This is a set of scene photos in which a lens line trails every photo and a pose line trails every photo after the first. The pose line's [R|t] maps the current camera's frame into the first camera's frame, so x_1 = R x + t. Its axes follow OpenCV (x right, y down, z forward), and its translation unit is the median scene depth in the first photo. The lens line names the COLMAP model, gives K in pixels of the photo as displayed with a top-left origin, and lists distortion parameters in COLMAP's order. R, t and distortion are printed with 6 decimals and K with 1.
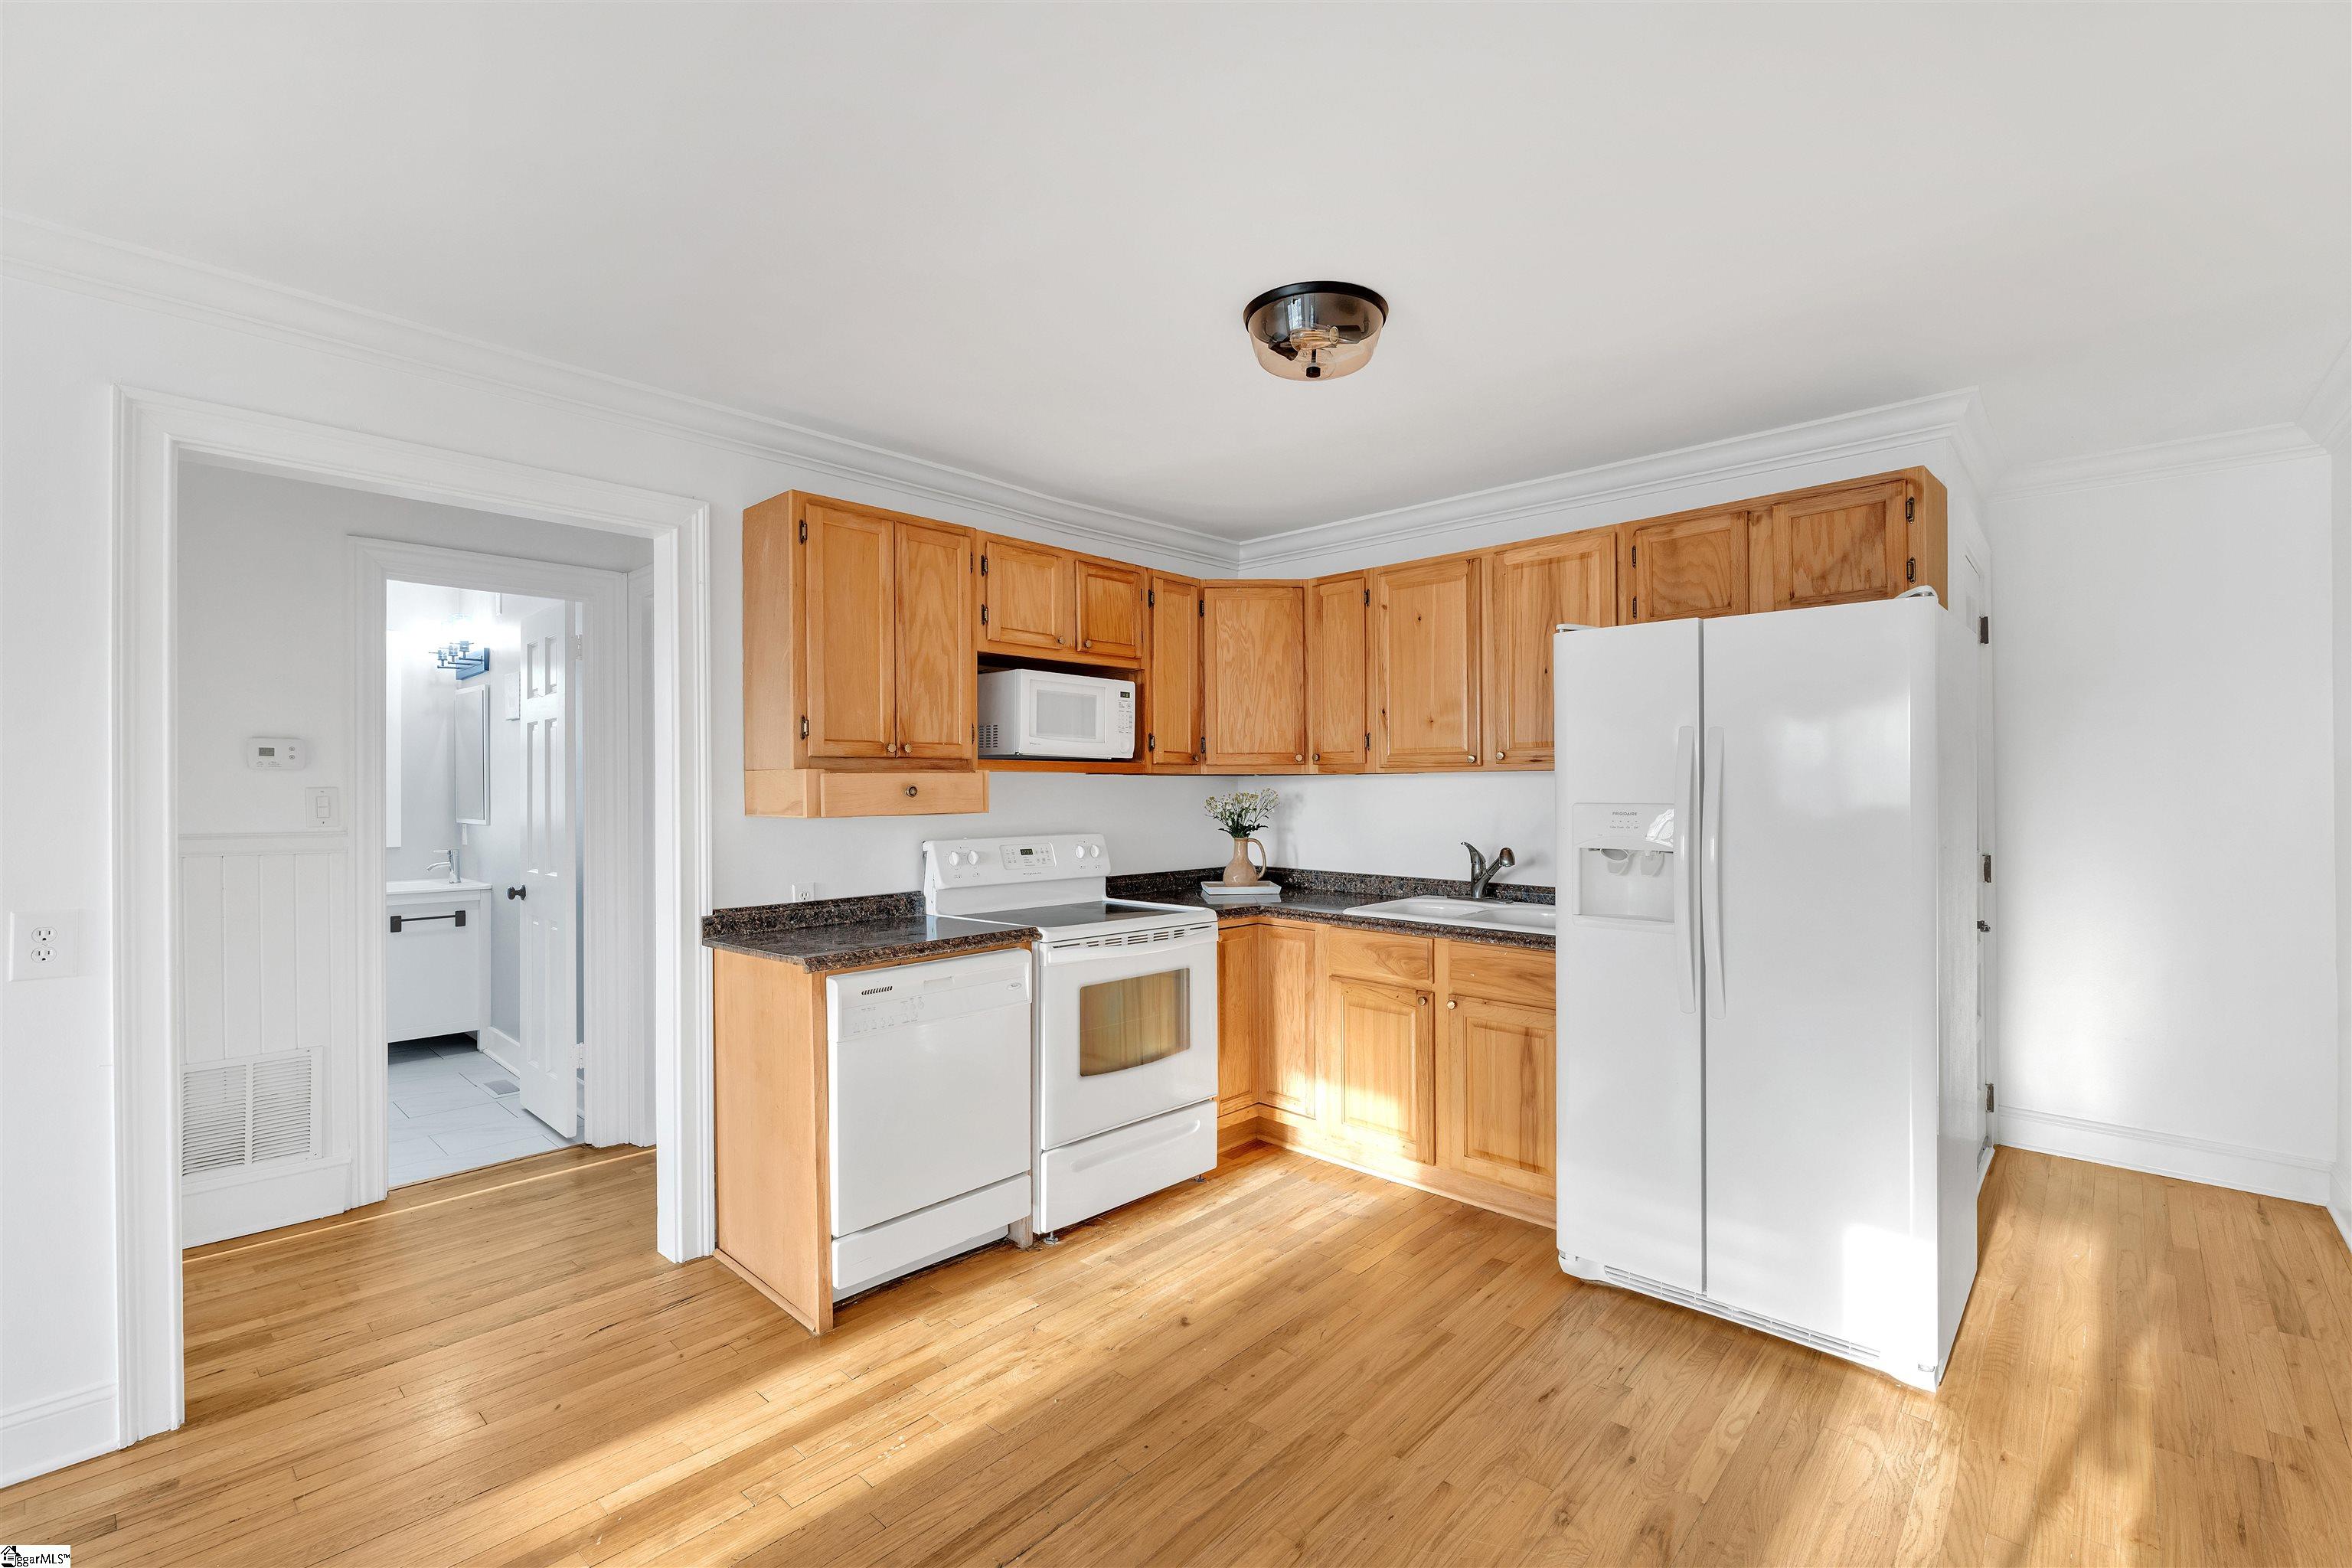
lens RADIAL K [[1050.4, 0, 1176.0], [0, 1050.4, 784.0], [0, 0, 1]] dist [0.000433, -0.000219]
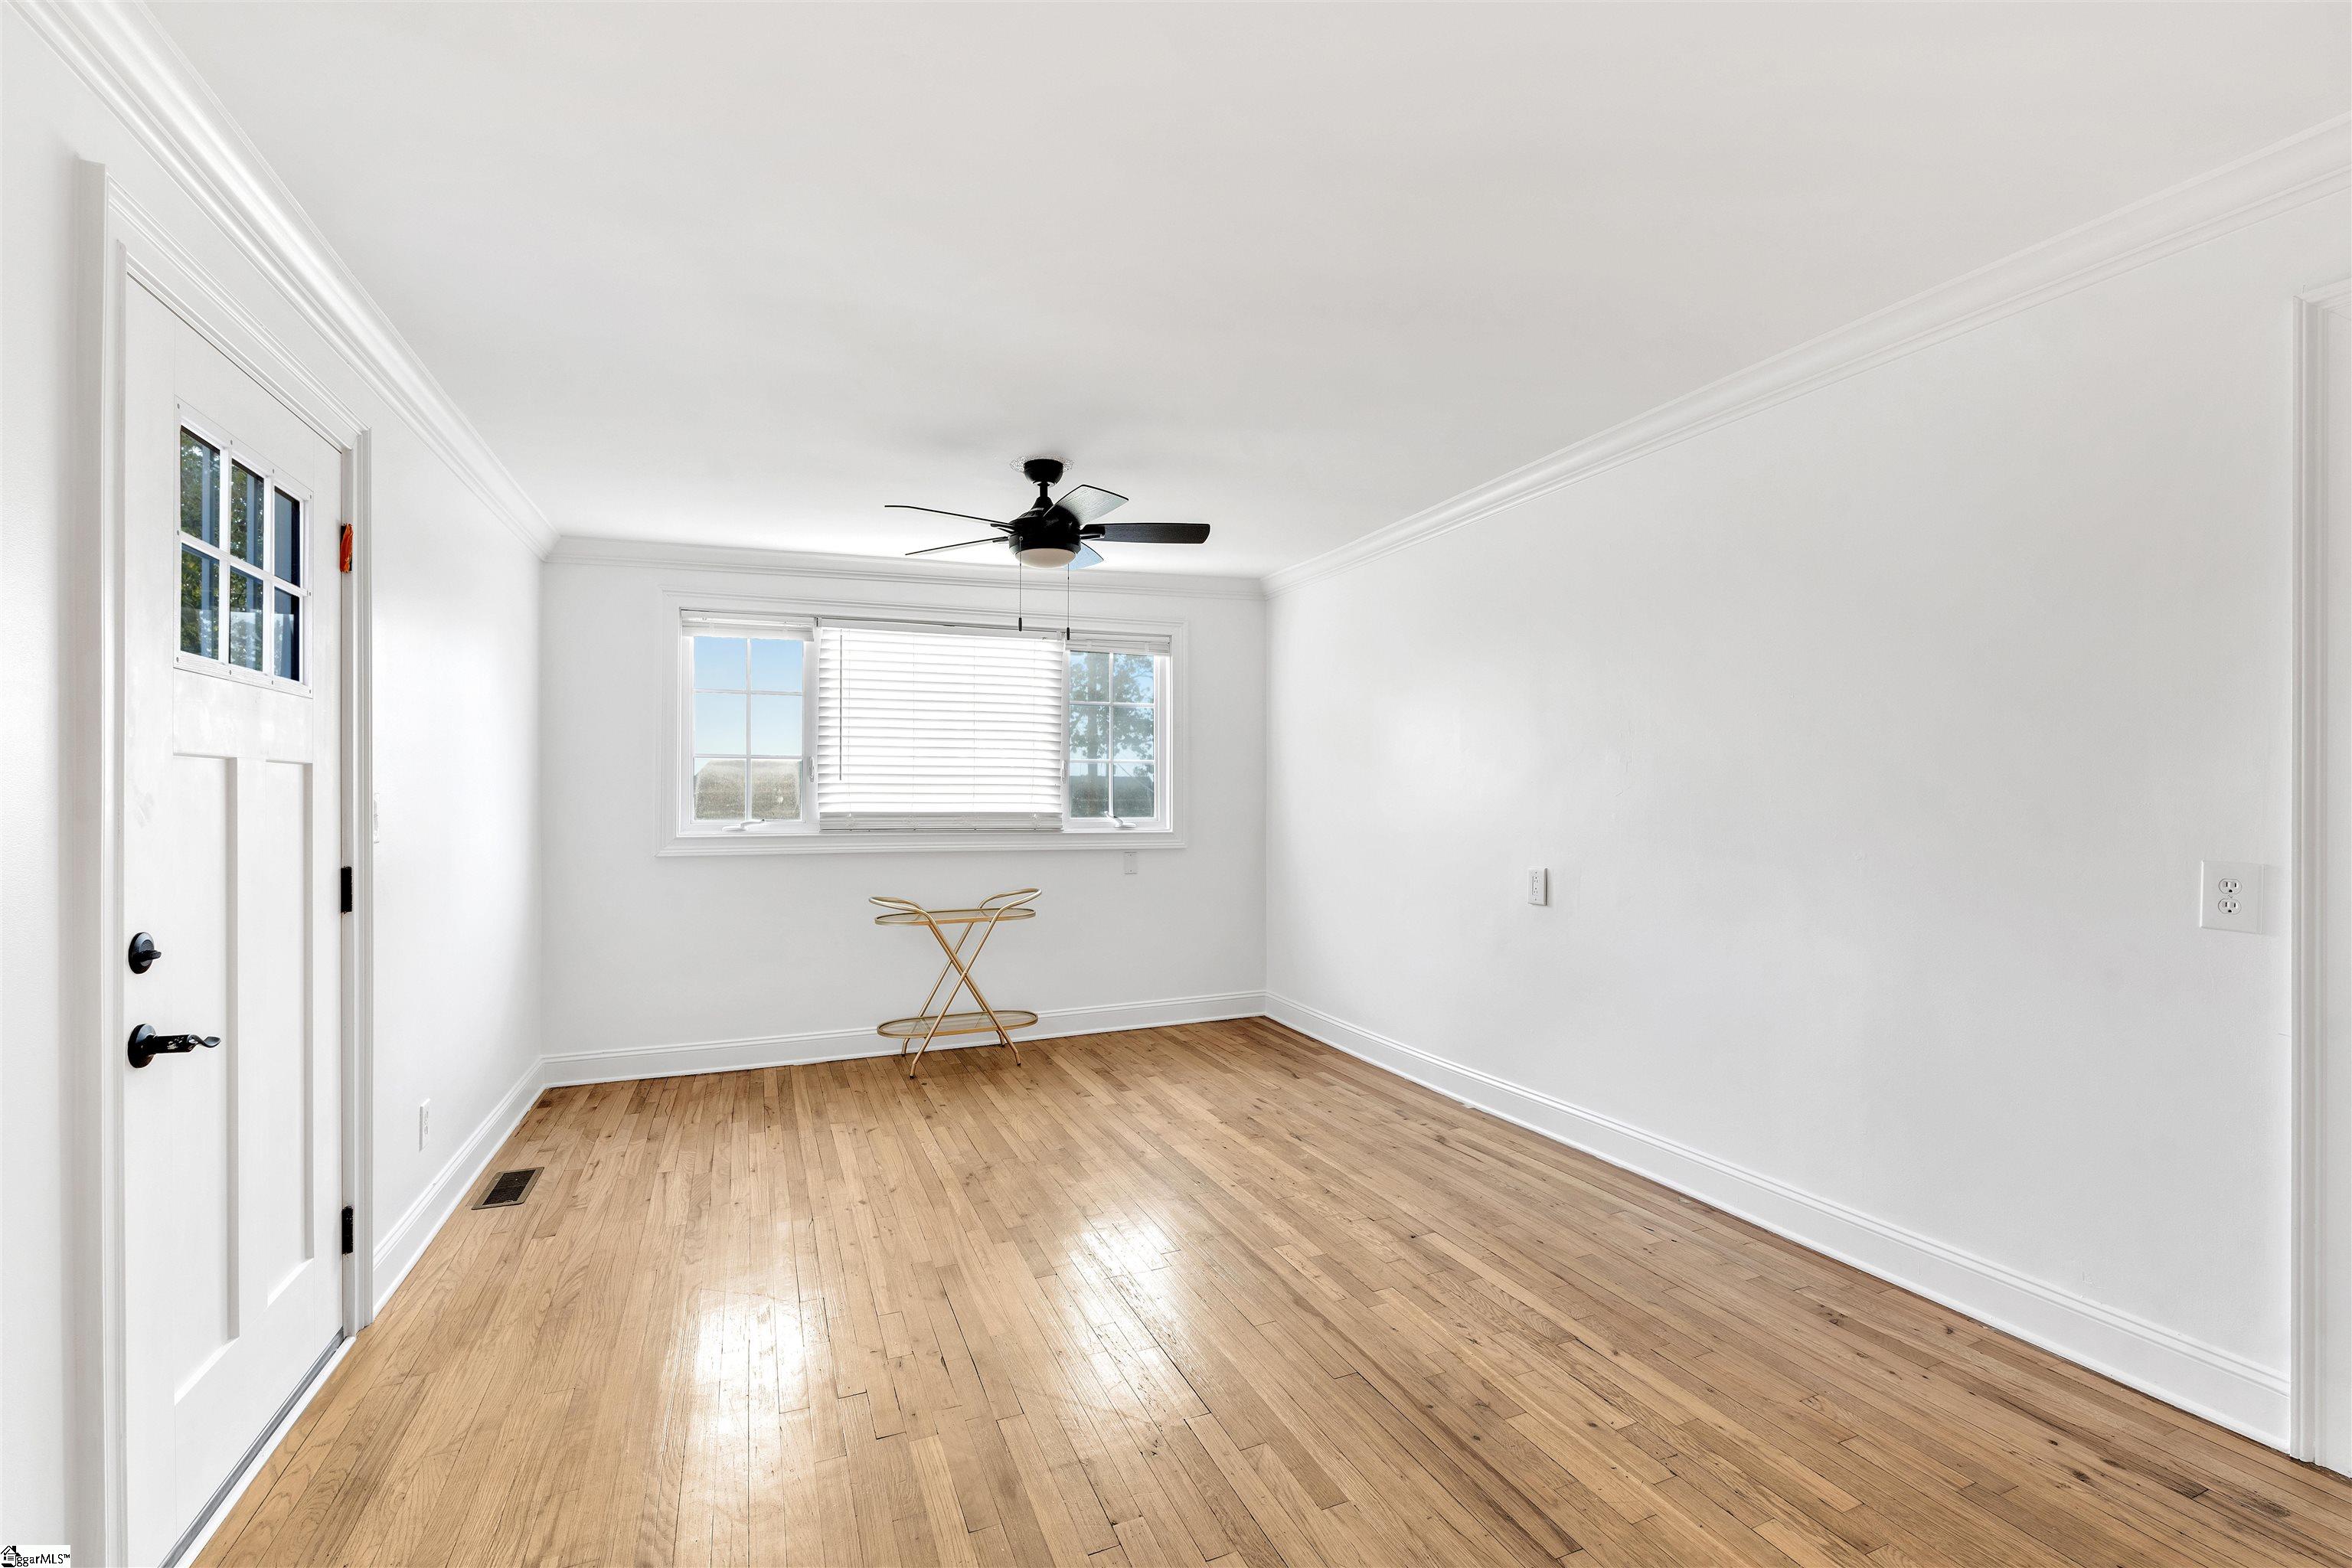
lens RADIAL K [[1050.4, 0, 1176.0], [0, 1050.4, 784.0], [0, 0, 1]] dist [0.000433, -0.000219]
pose [[-0.423525, 0.000101, -0.905884, 0.247129], [-0.000613, 1.000000, 0.000398, 0.046754], [0.905884, 0.000724, -0.423525, 0.518550]]
